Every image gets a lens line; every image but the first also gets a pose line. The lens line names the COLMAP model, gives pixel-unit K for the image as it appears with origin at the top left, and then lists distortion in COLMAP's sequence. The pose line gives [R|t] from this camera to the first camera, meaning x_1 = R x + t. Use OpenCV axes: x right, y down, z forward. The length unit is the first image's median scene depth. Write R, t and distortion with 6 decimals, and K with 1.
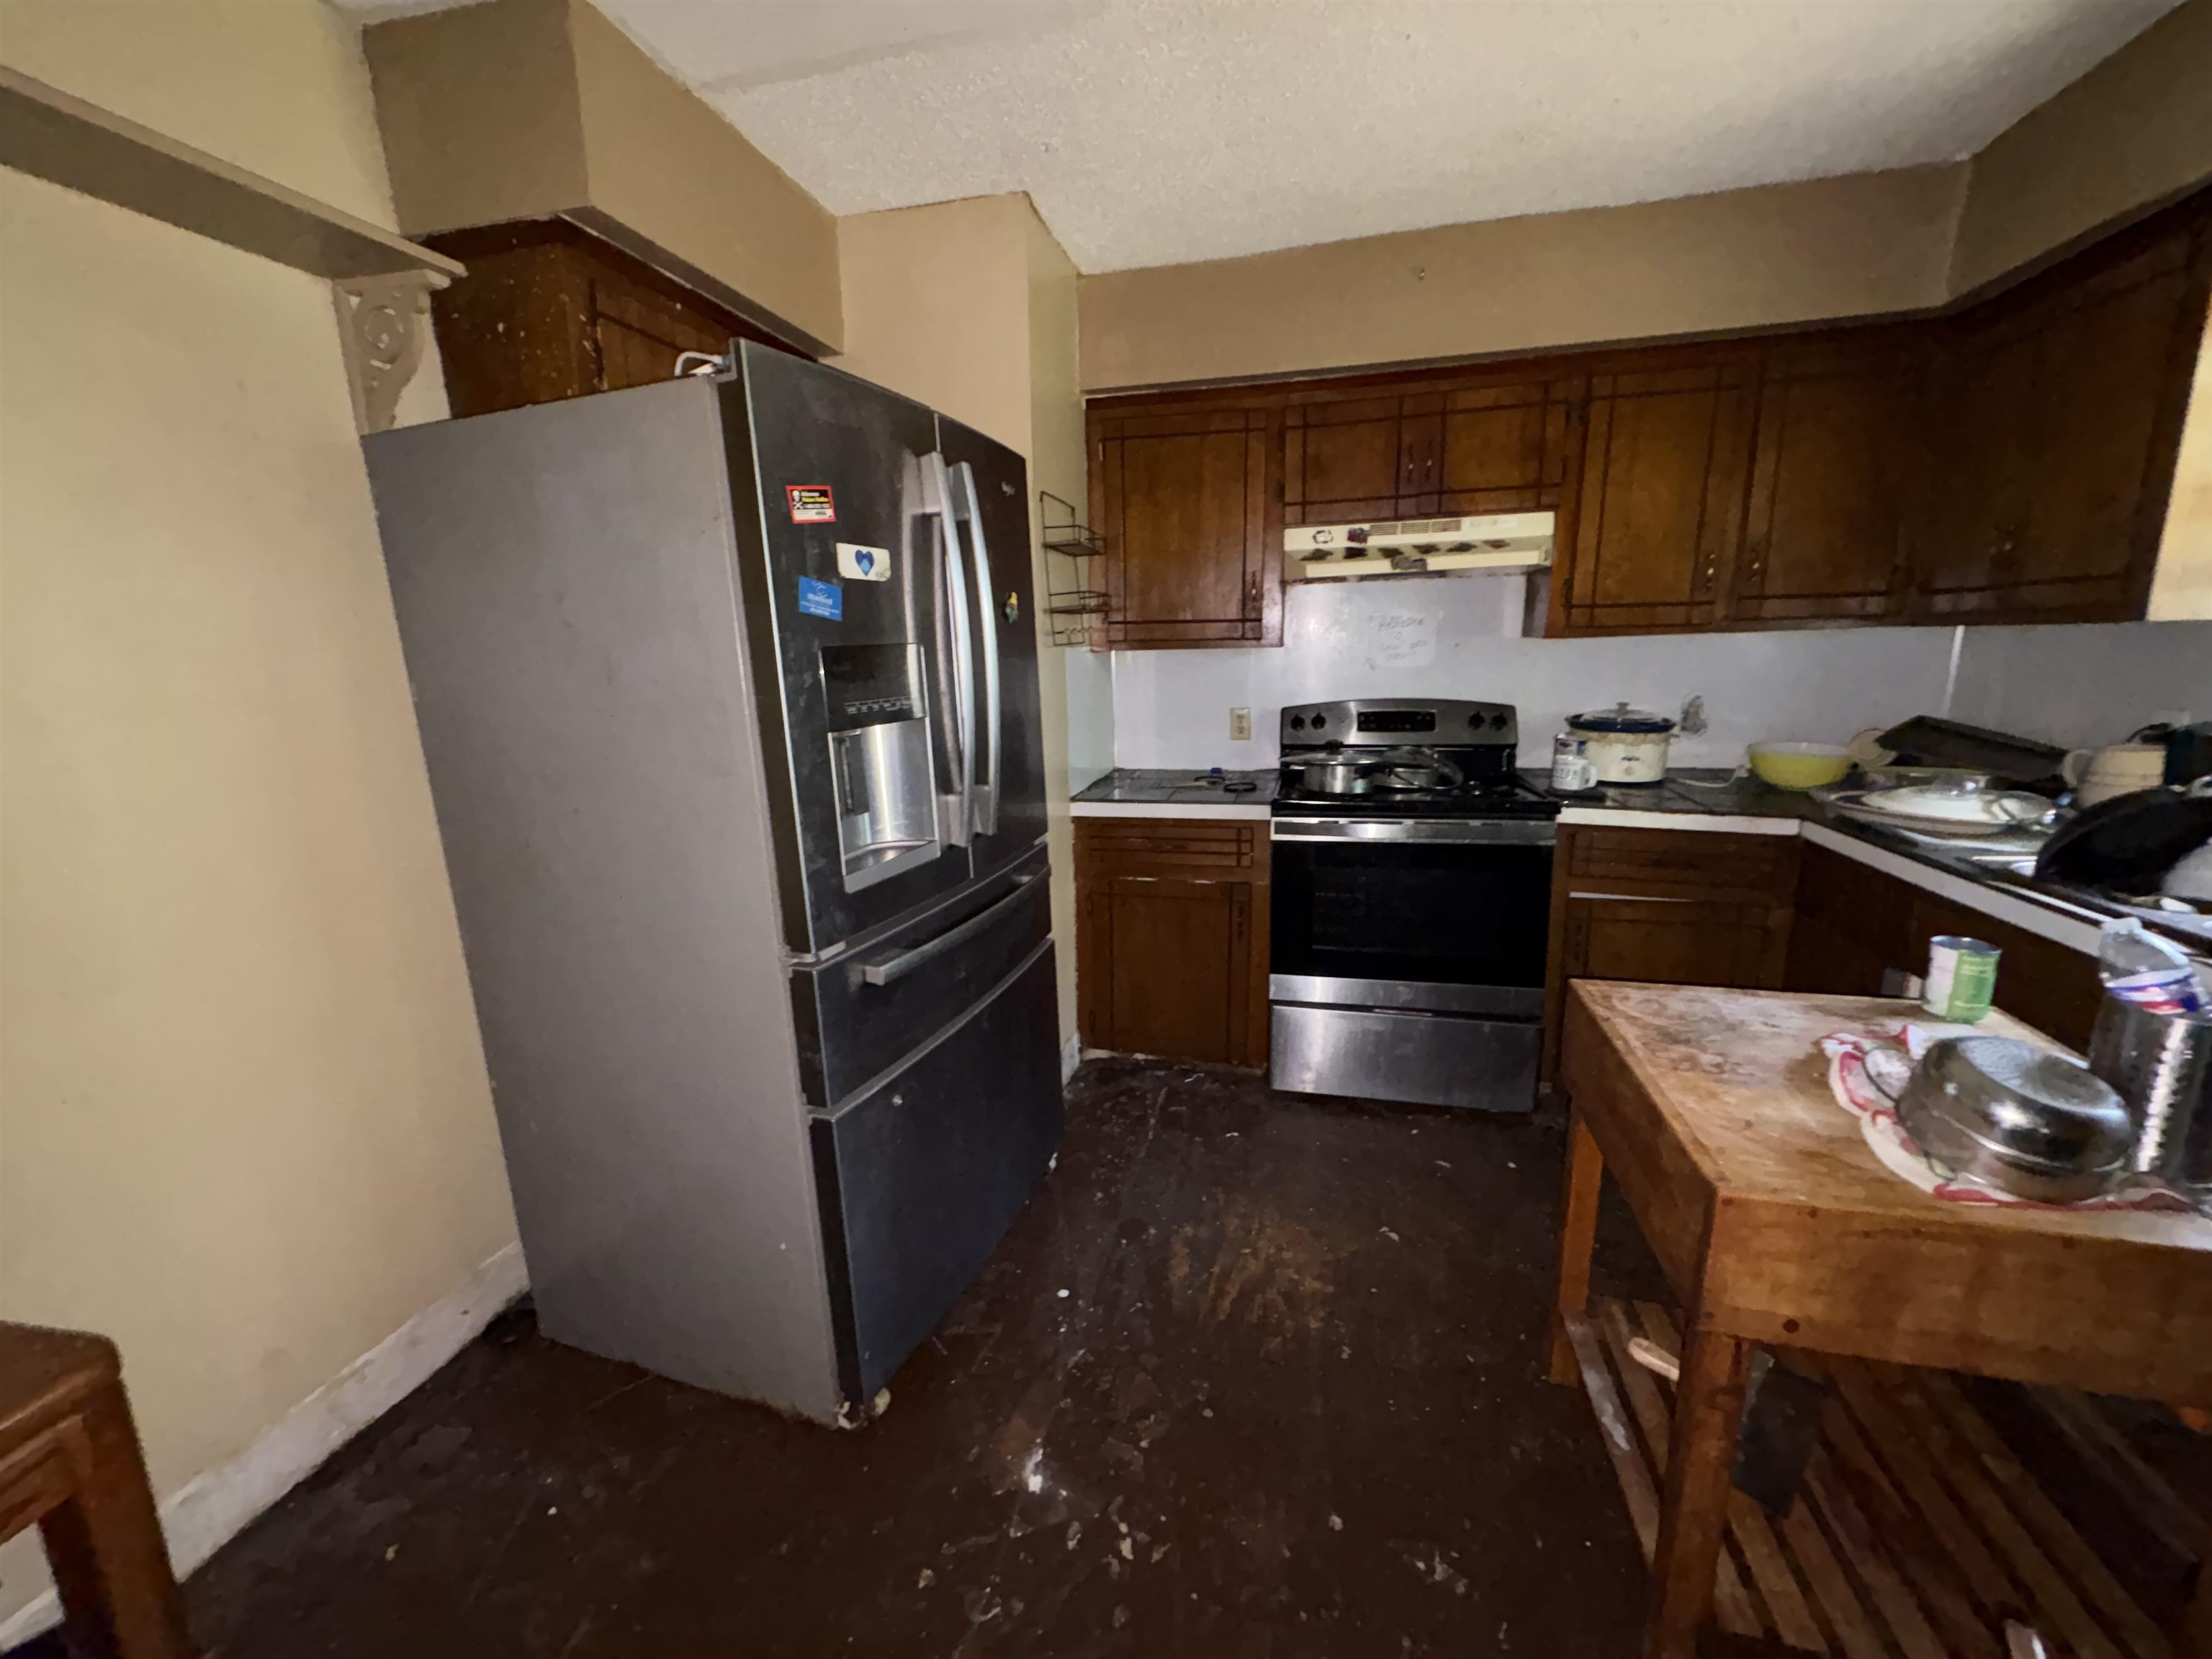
lens RADIAL K [[885.9, 0, 1103.1], [0, 885.9, 828.3], [0, 0, 1]] dist [0.002936, -0.000058]
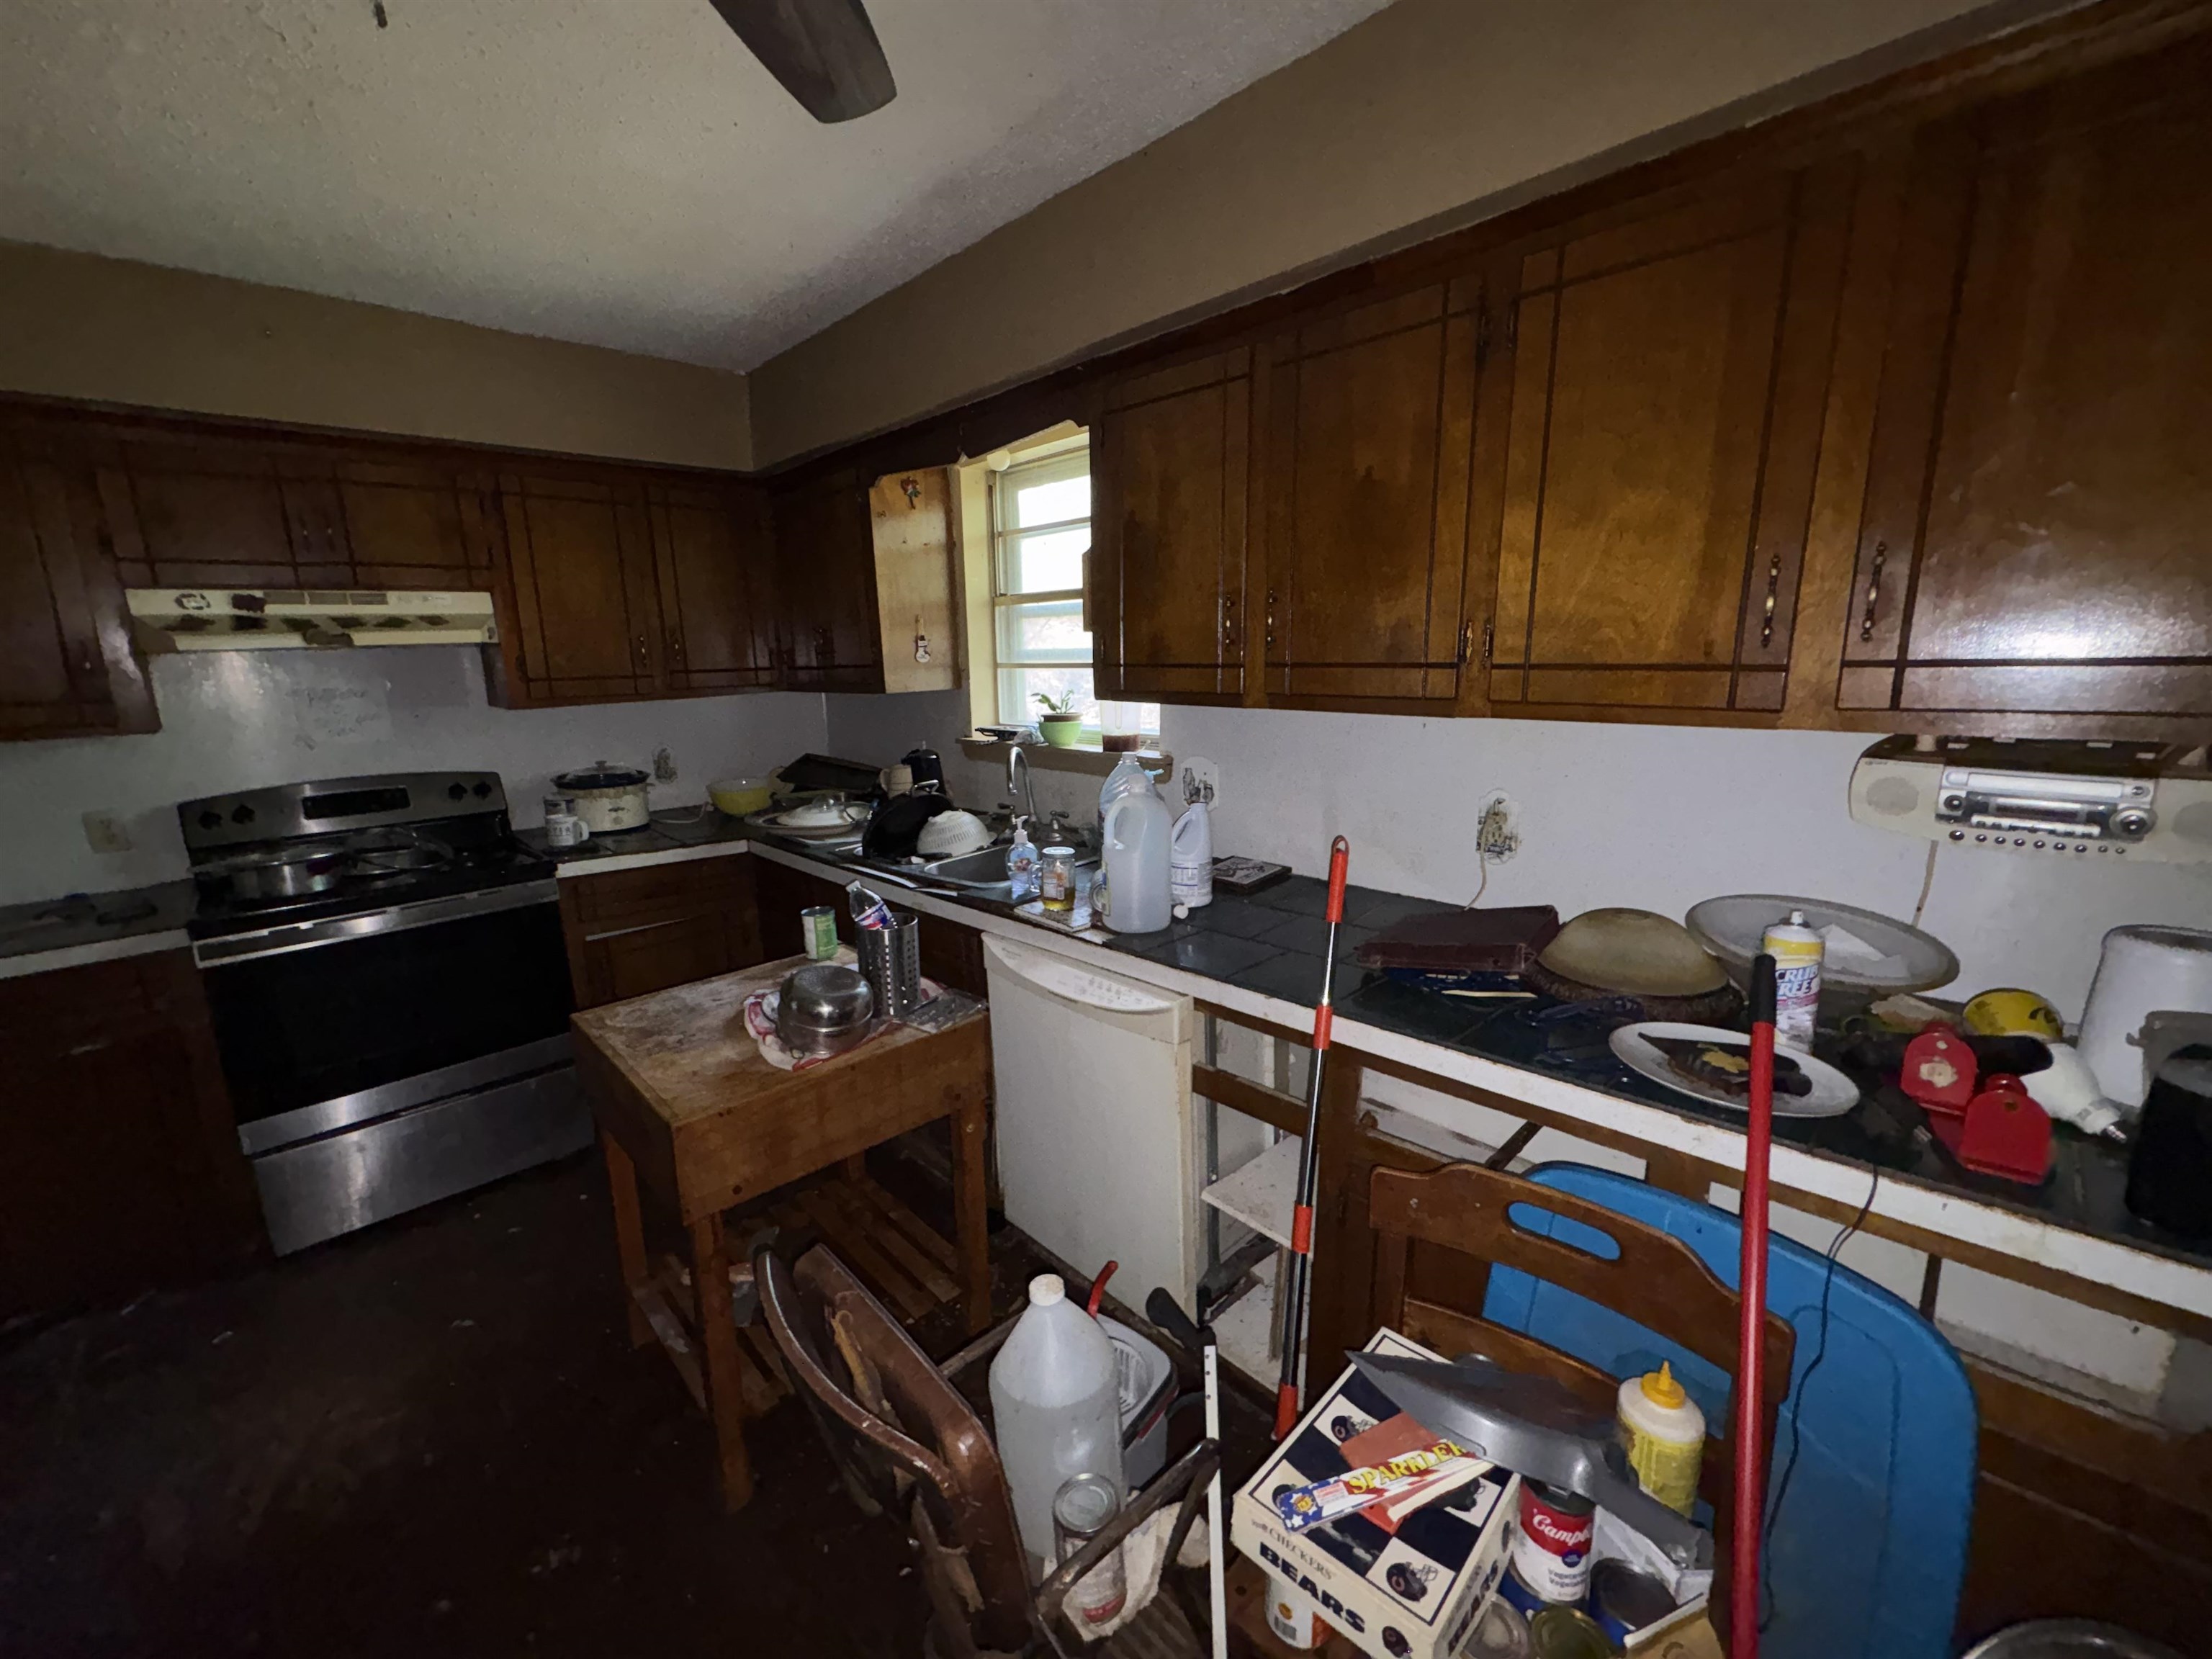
lens RADIAL K [[885.9, 0, 1106.0], [0, 885.9, 830.7], [0, 0, 1]] dist [0.002936, -0.000058]
pose [[0.541671, -0.159160, 0.825385, -0.014597], [0.187557, 0.980041, 0.065896, -0.009026], [-0.819399, 0.119112, 0.560711, -0.172090]]
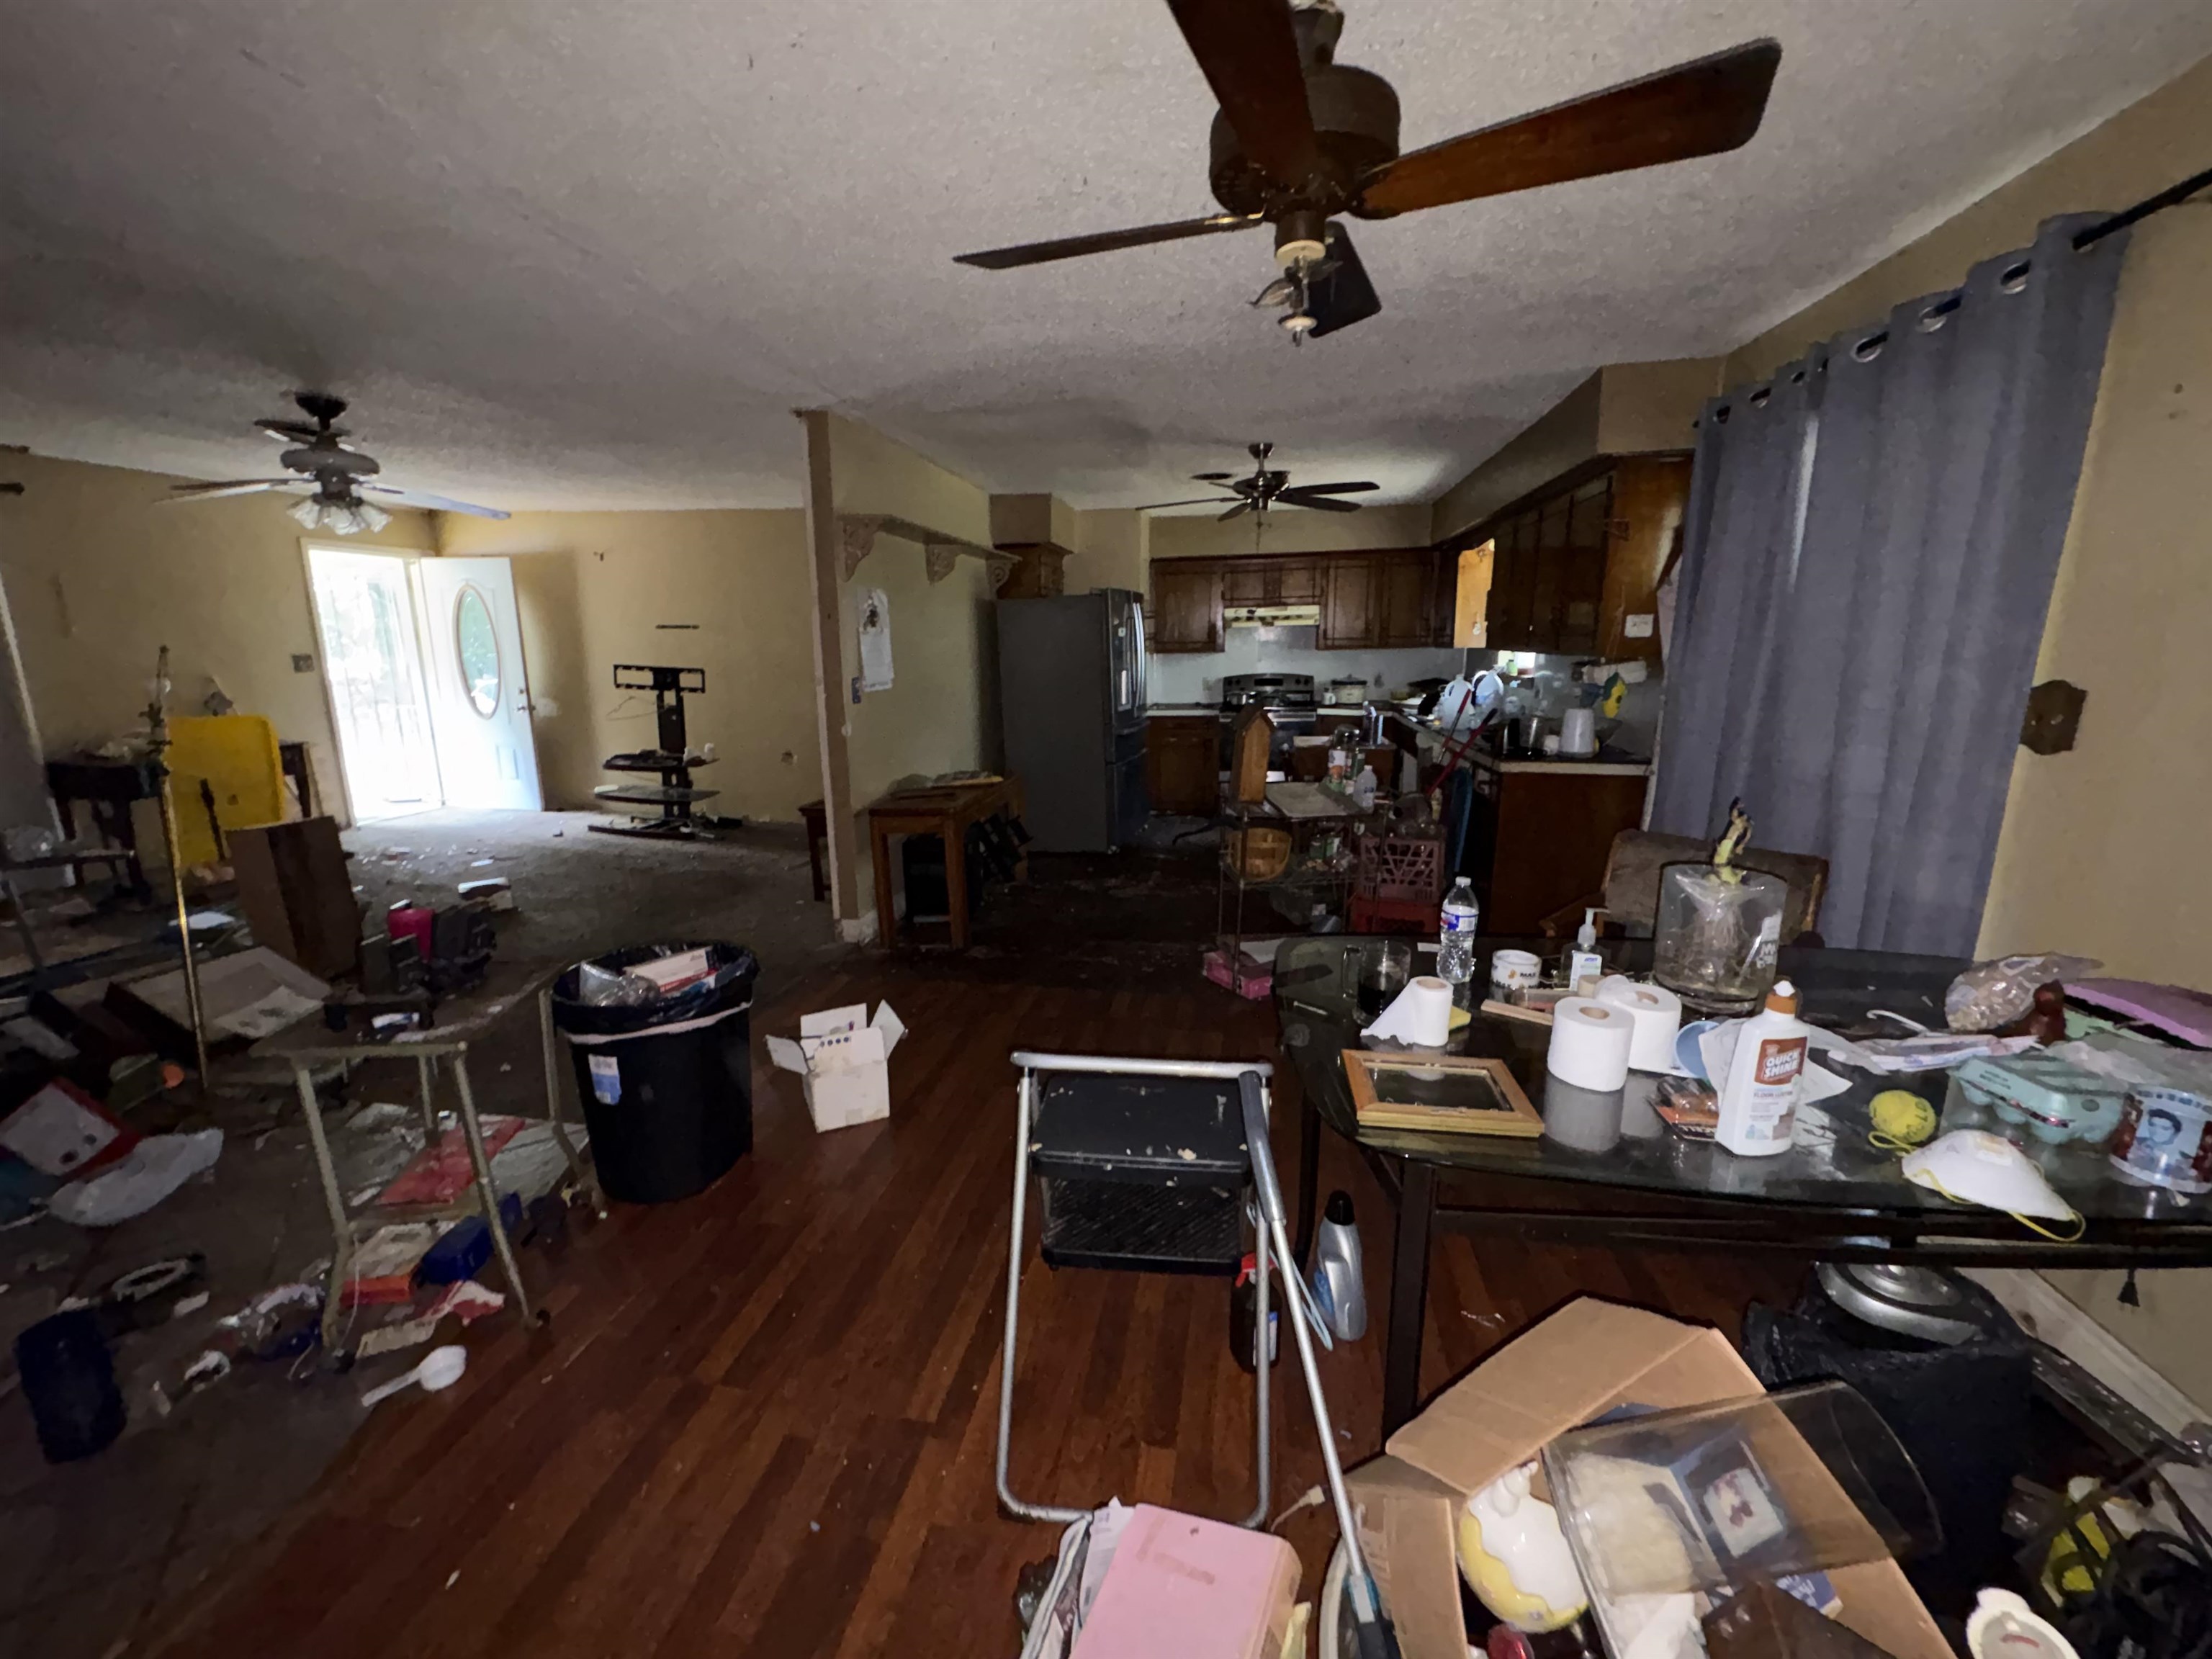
lens RADIAL K [[885.9, 0, 1102.2], [0, 885.9, 819.6], [0, 0, 1]] dist [0.002936, -0.000058]
pose [[0.998434, 0.000389, 0.055937, -0.345940], [0.000376, 0.999907, -0.013666, 0.370946], [-0.055937, 0.013665, 0.998341, -1.810018]]
